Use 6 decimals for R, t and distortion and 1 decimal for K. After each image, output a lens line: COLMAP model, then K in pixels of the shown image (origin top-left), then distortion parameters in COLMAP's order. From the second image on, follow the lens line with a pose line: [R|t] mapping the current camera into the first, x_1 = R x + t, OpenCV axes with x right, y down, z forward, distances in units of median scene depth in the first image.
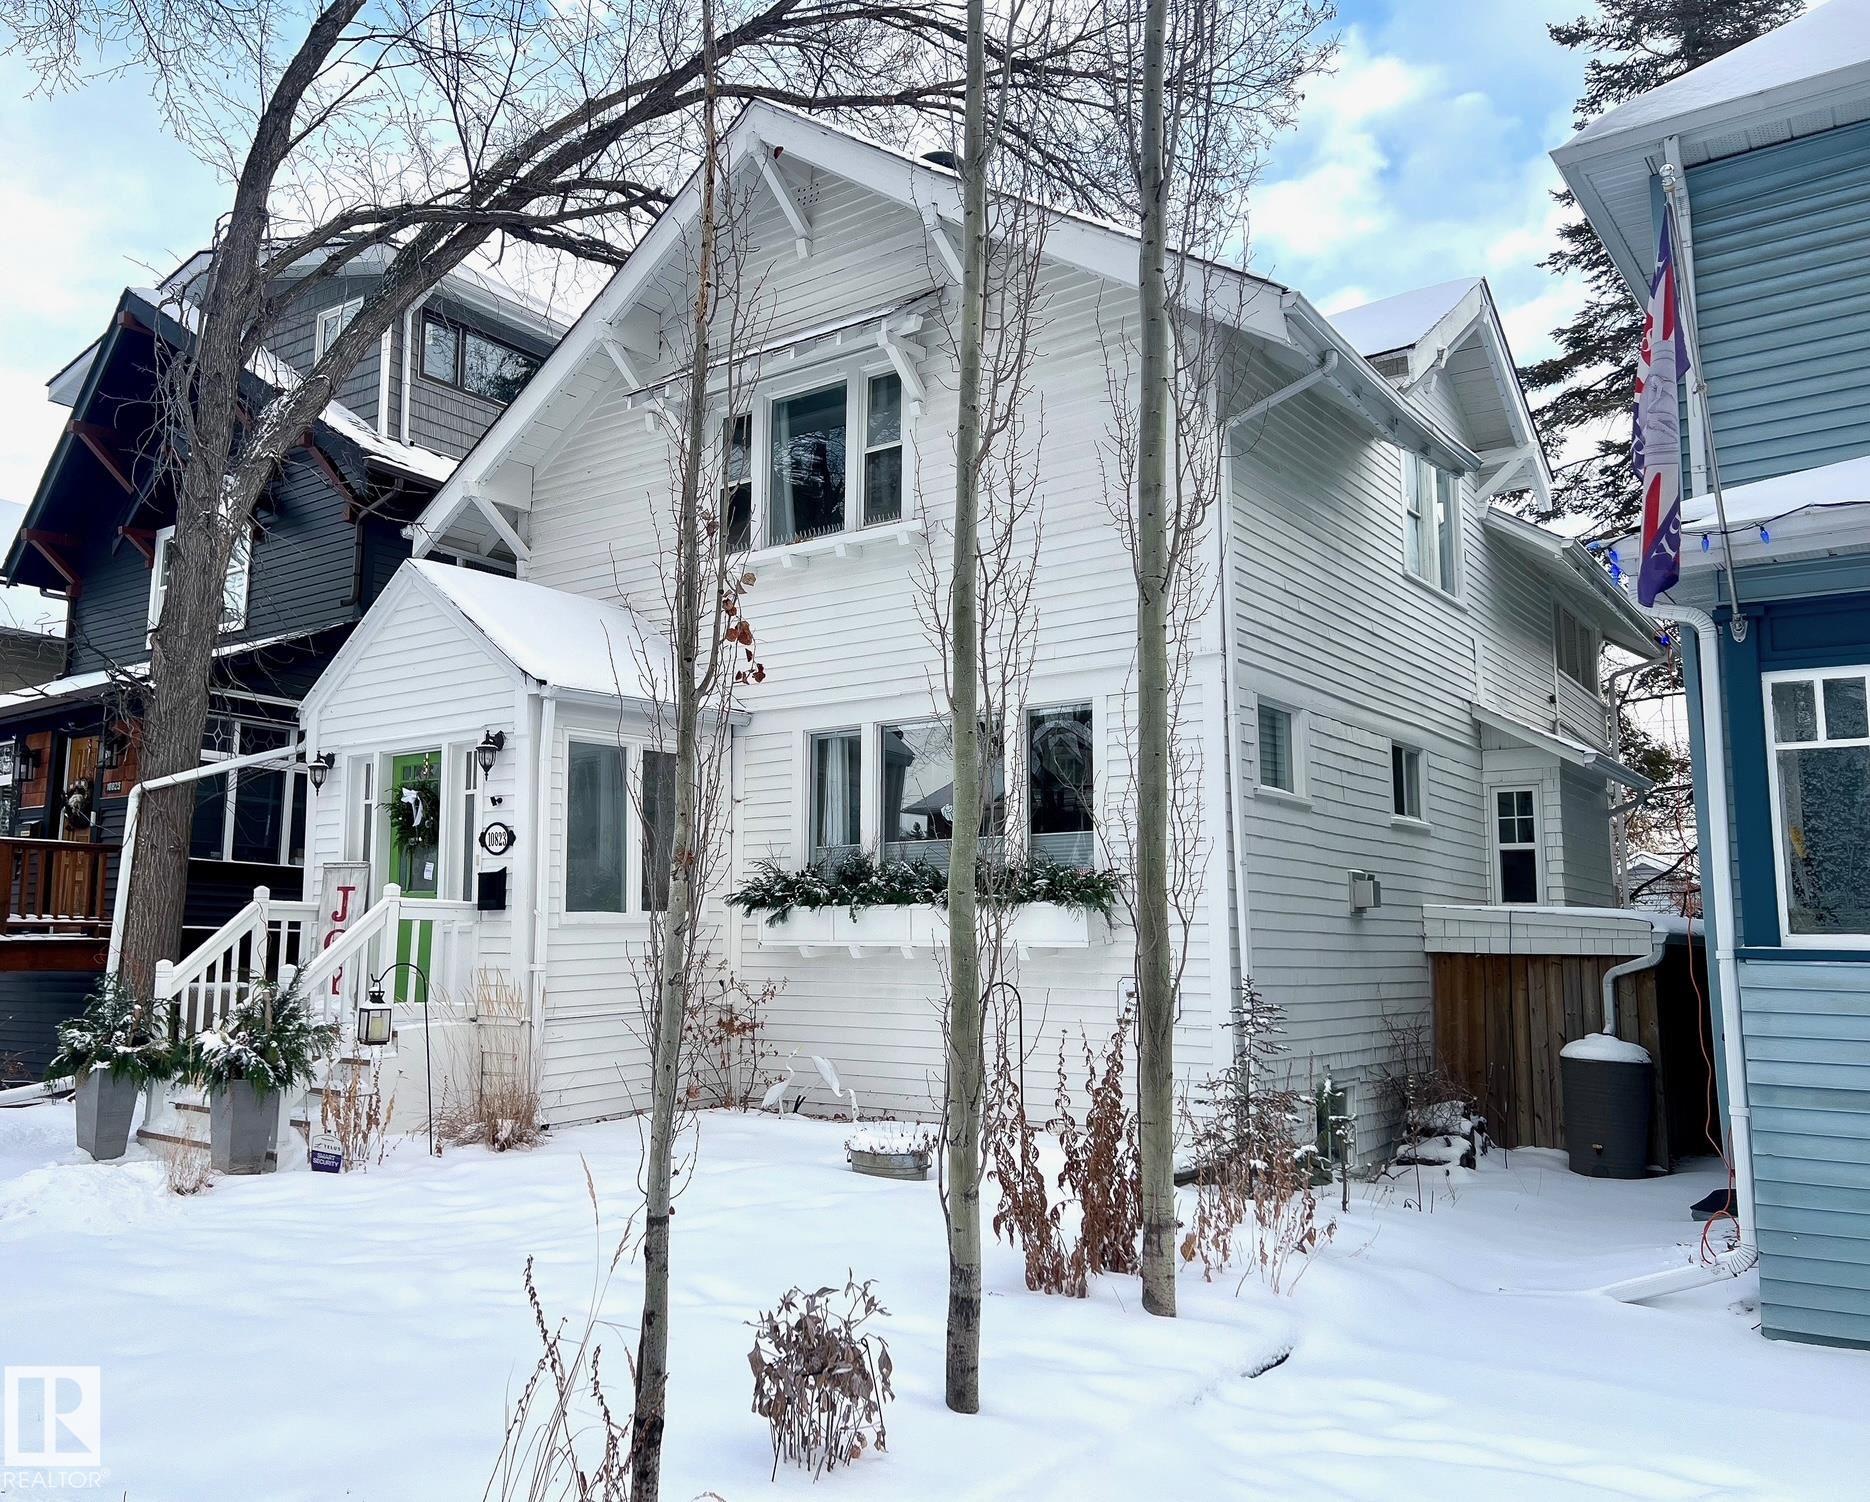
lens RADIAL K [[1508.5, 0, 839.7], [0, 1508.5, 748.6], [0, 0, 1]] dist [0.126474, -0.187949]
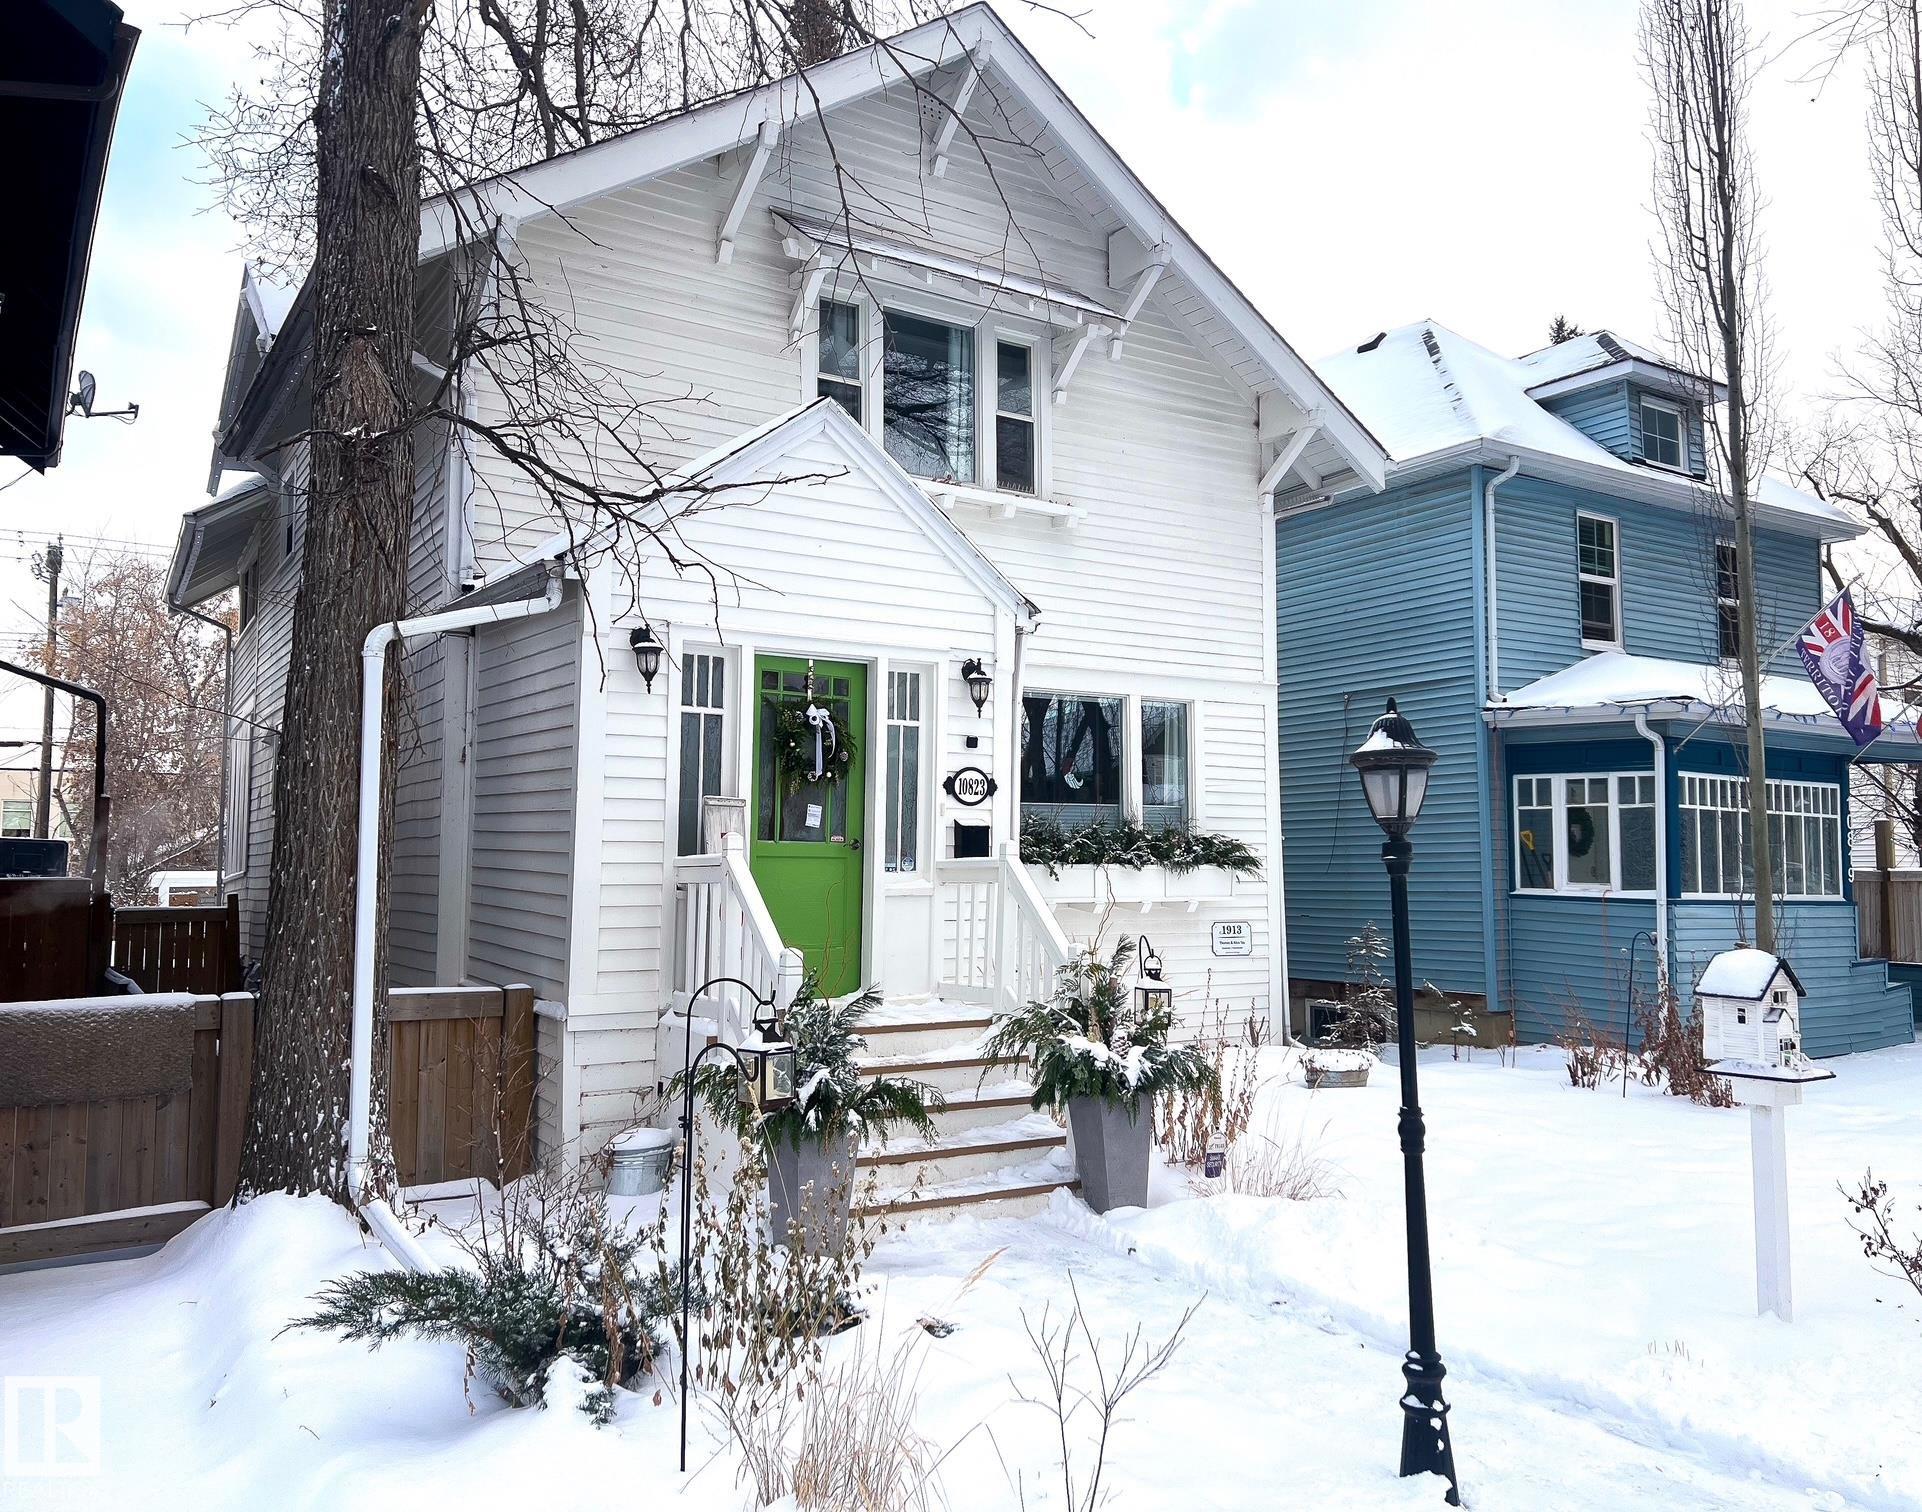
lens RADIAL K [[1499.0, 0, 961.0], [0, 1499.0, 756.0], [0, 0, 1]] dist [0.064908, -0.004207]
pose [[0.337502, 0.065439, 0.939047, -0.944472], [-0.126297, 0.991709, -0.023716, 0.058890], [-0.932814, -0.110594, 0.342969, 0.674255]]
